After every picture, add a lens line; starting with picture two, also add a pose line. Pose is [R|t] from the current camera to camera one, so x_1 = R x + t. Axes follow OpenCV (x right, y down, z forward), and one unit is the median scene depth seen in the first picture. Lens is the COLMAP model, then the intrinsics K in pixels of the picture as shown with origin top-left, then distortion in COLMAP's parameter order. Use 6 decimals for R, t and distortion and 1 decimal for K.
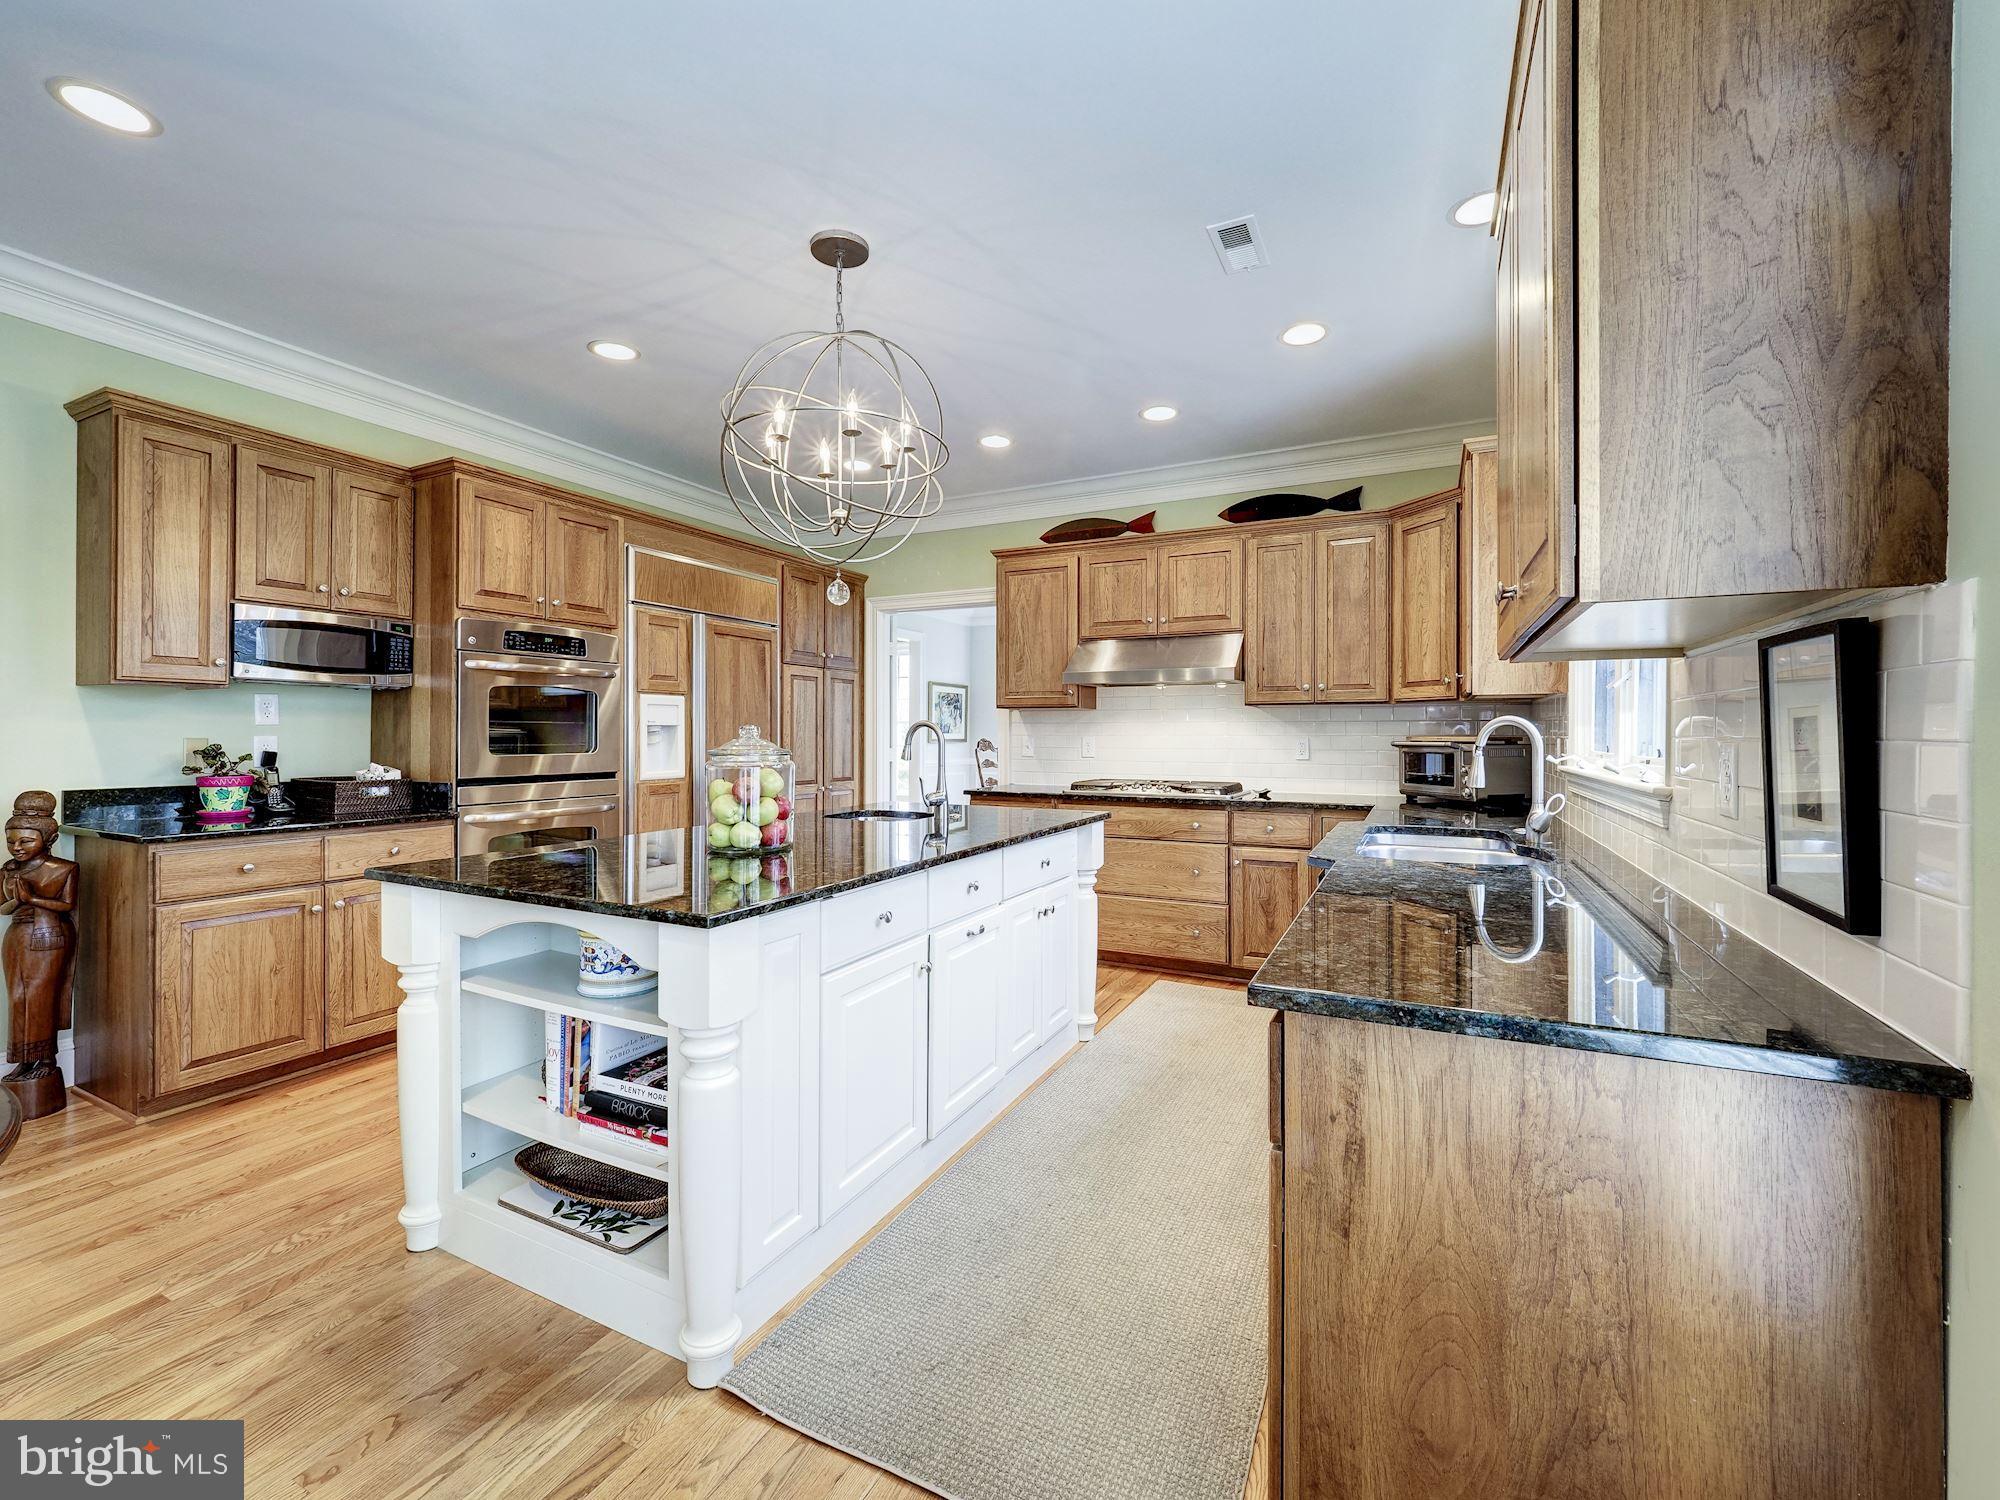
lens RADIAL K [[830.8, 0, 996.2], [0, 830.8, 746.1], [0, 0, 1]] dist [-0.006994, 0.000538]
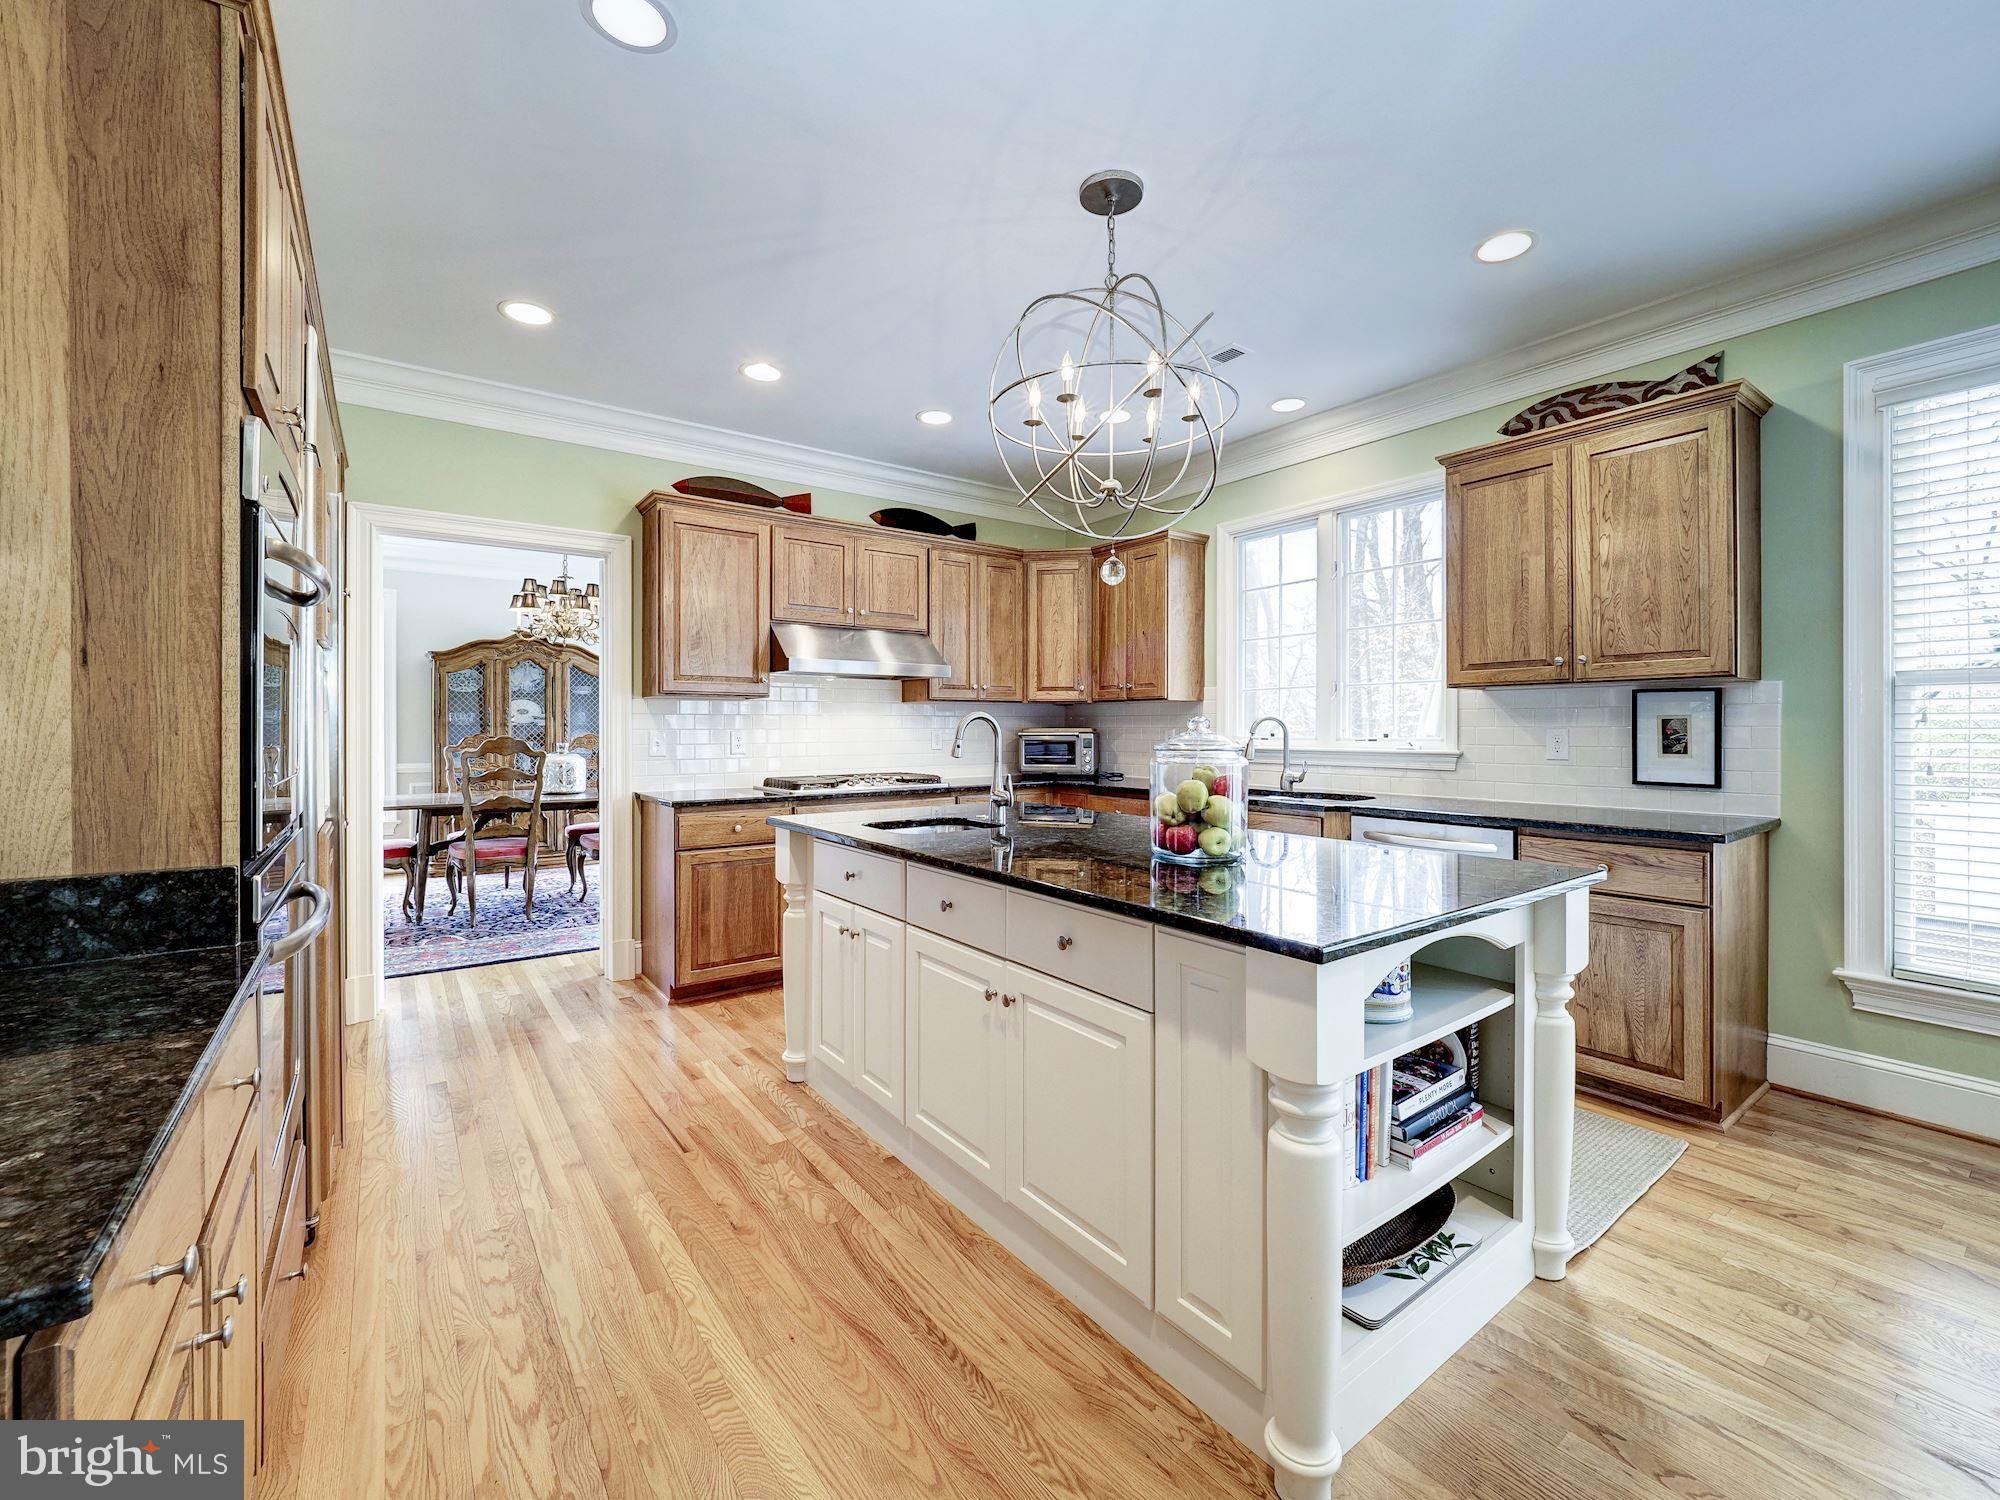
lens RADIAL K [[830.8, 0, 1045.2], [0, 830.8, 733.9], [0, 0, 1]] dist [-0.006994, 0.000538]
pose [[0.421869, -0.009157, 0.906611, -0.634851], [0.019133, 0.999816, 0.001196, -0.005845], [-0.906455, 0.016842, 0.421966, 0.420370]]
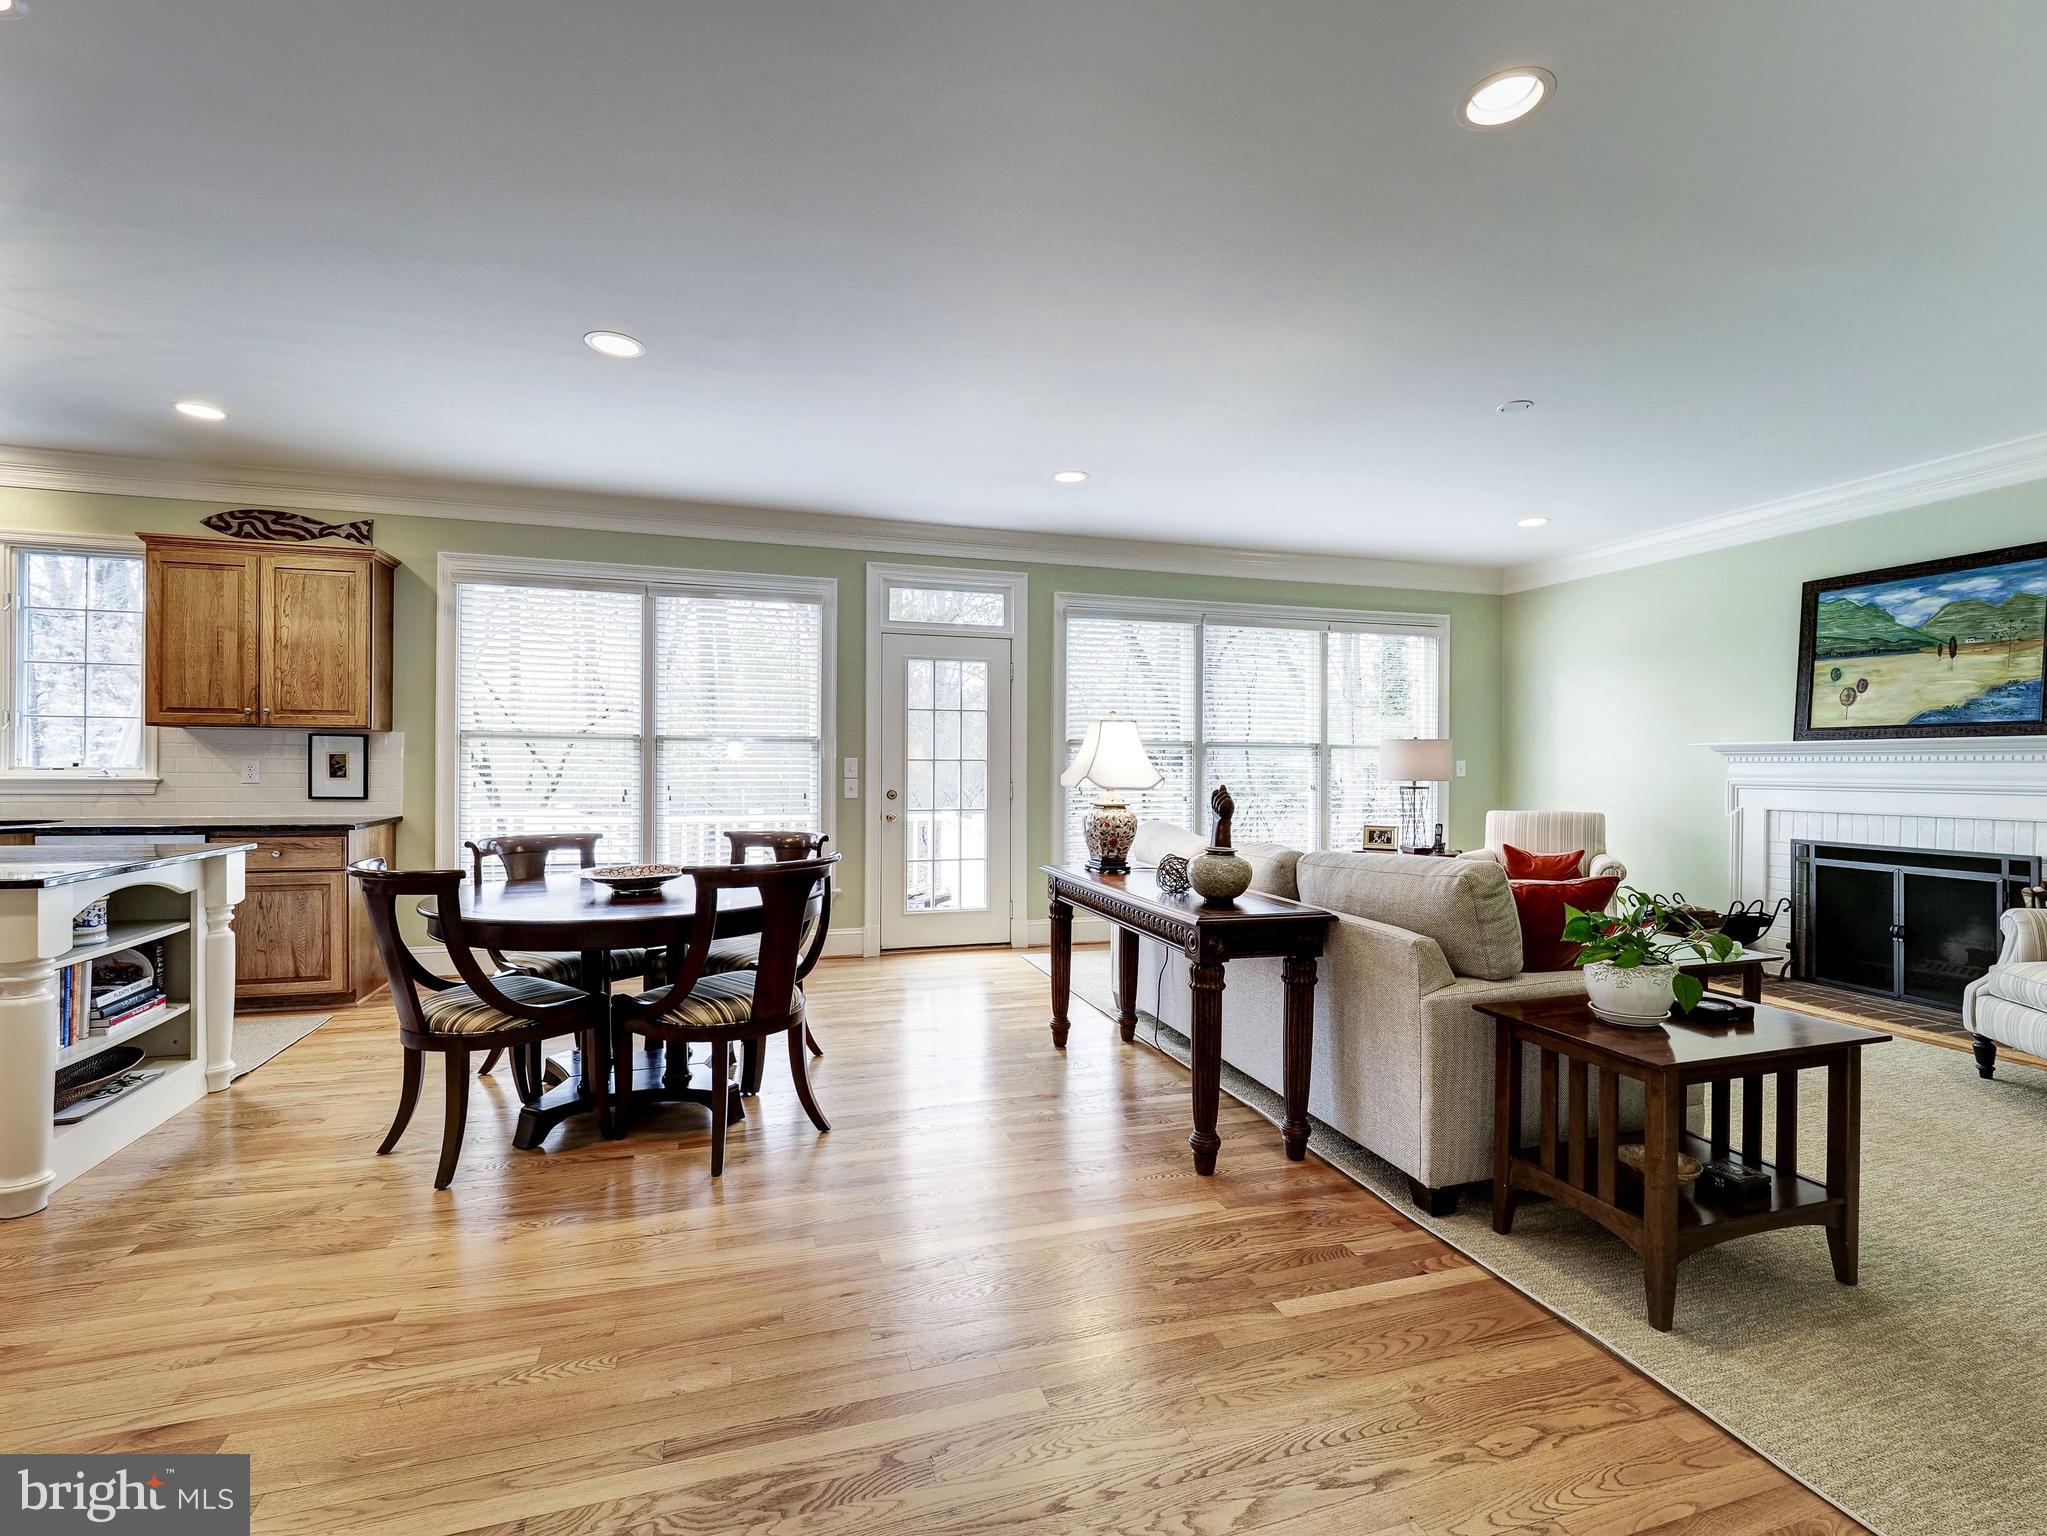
lens RADIAL K [[850.4, 0, 983.4], [0, 850.4, 765.1], [0, 0, 1]] dist [-0.006994, 0.000538]
pose [[-0.704460, -0.005184, 0.709725, -1.116398], [0.006622, 0.999882, 0.013877, -0.003379], [-0.709713, 0.014475, -0.704342, 0.408828]]
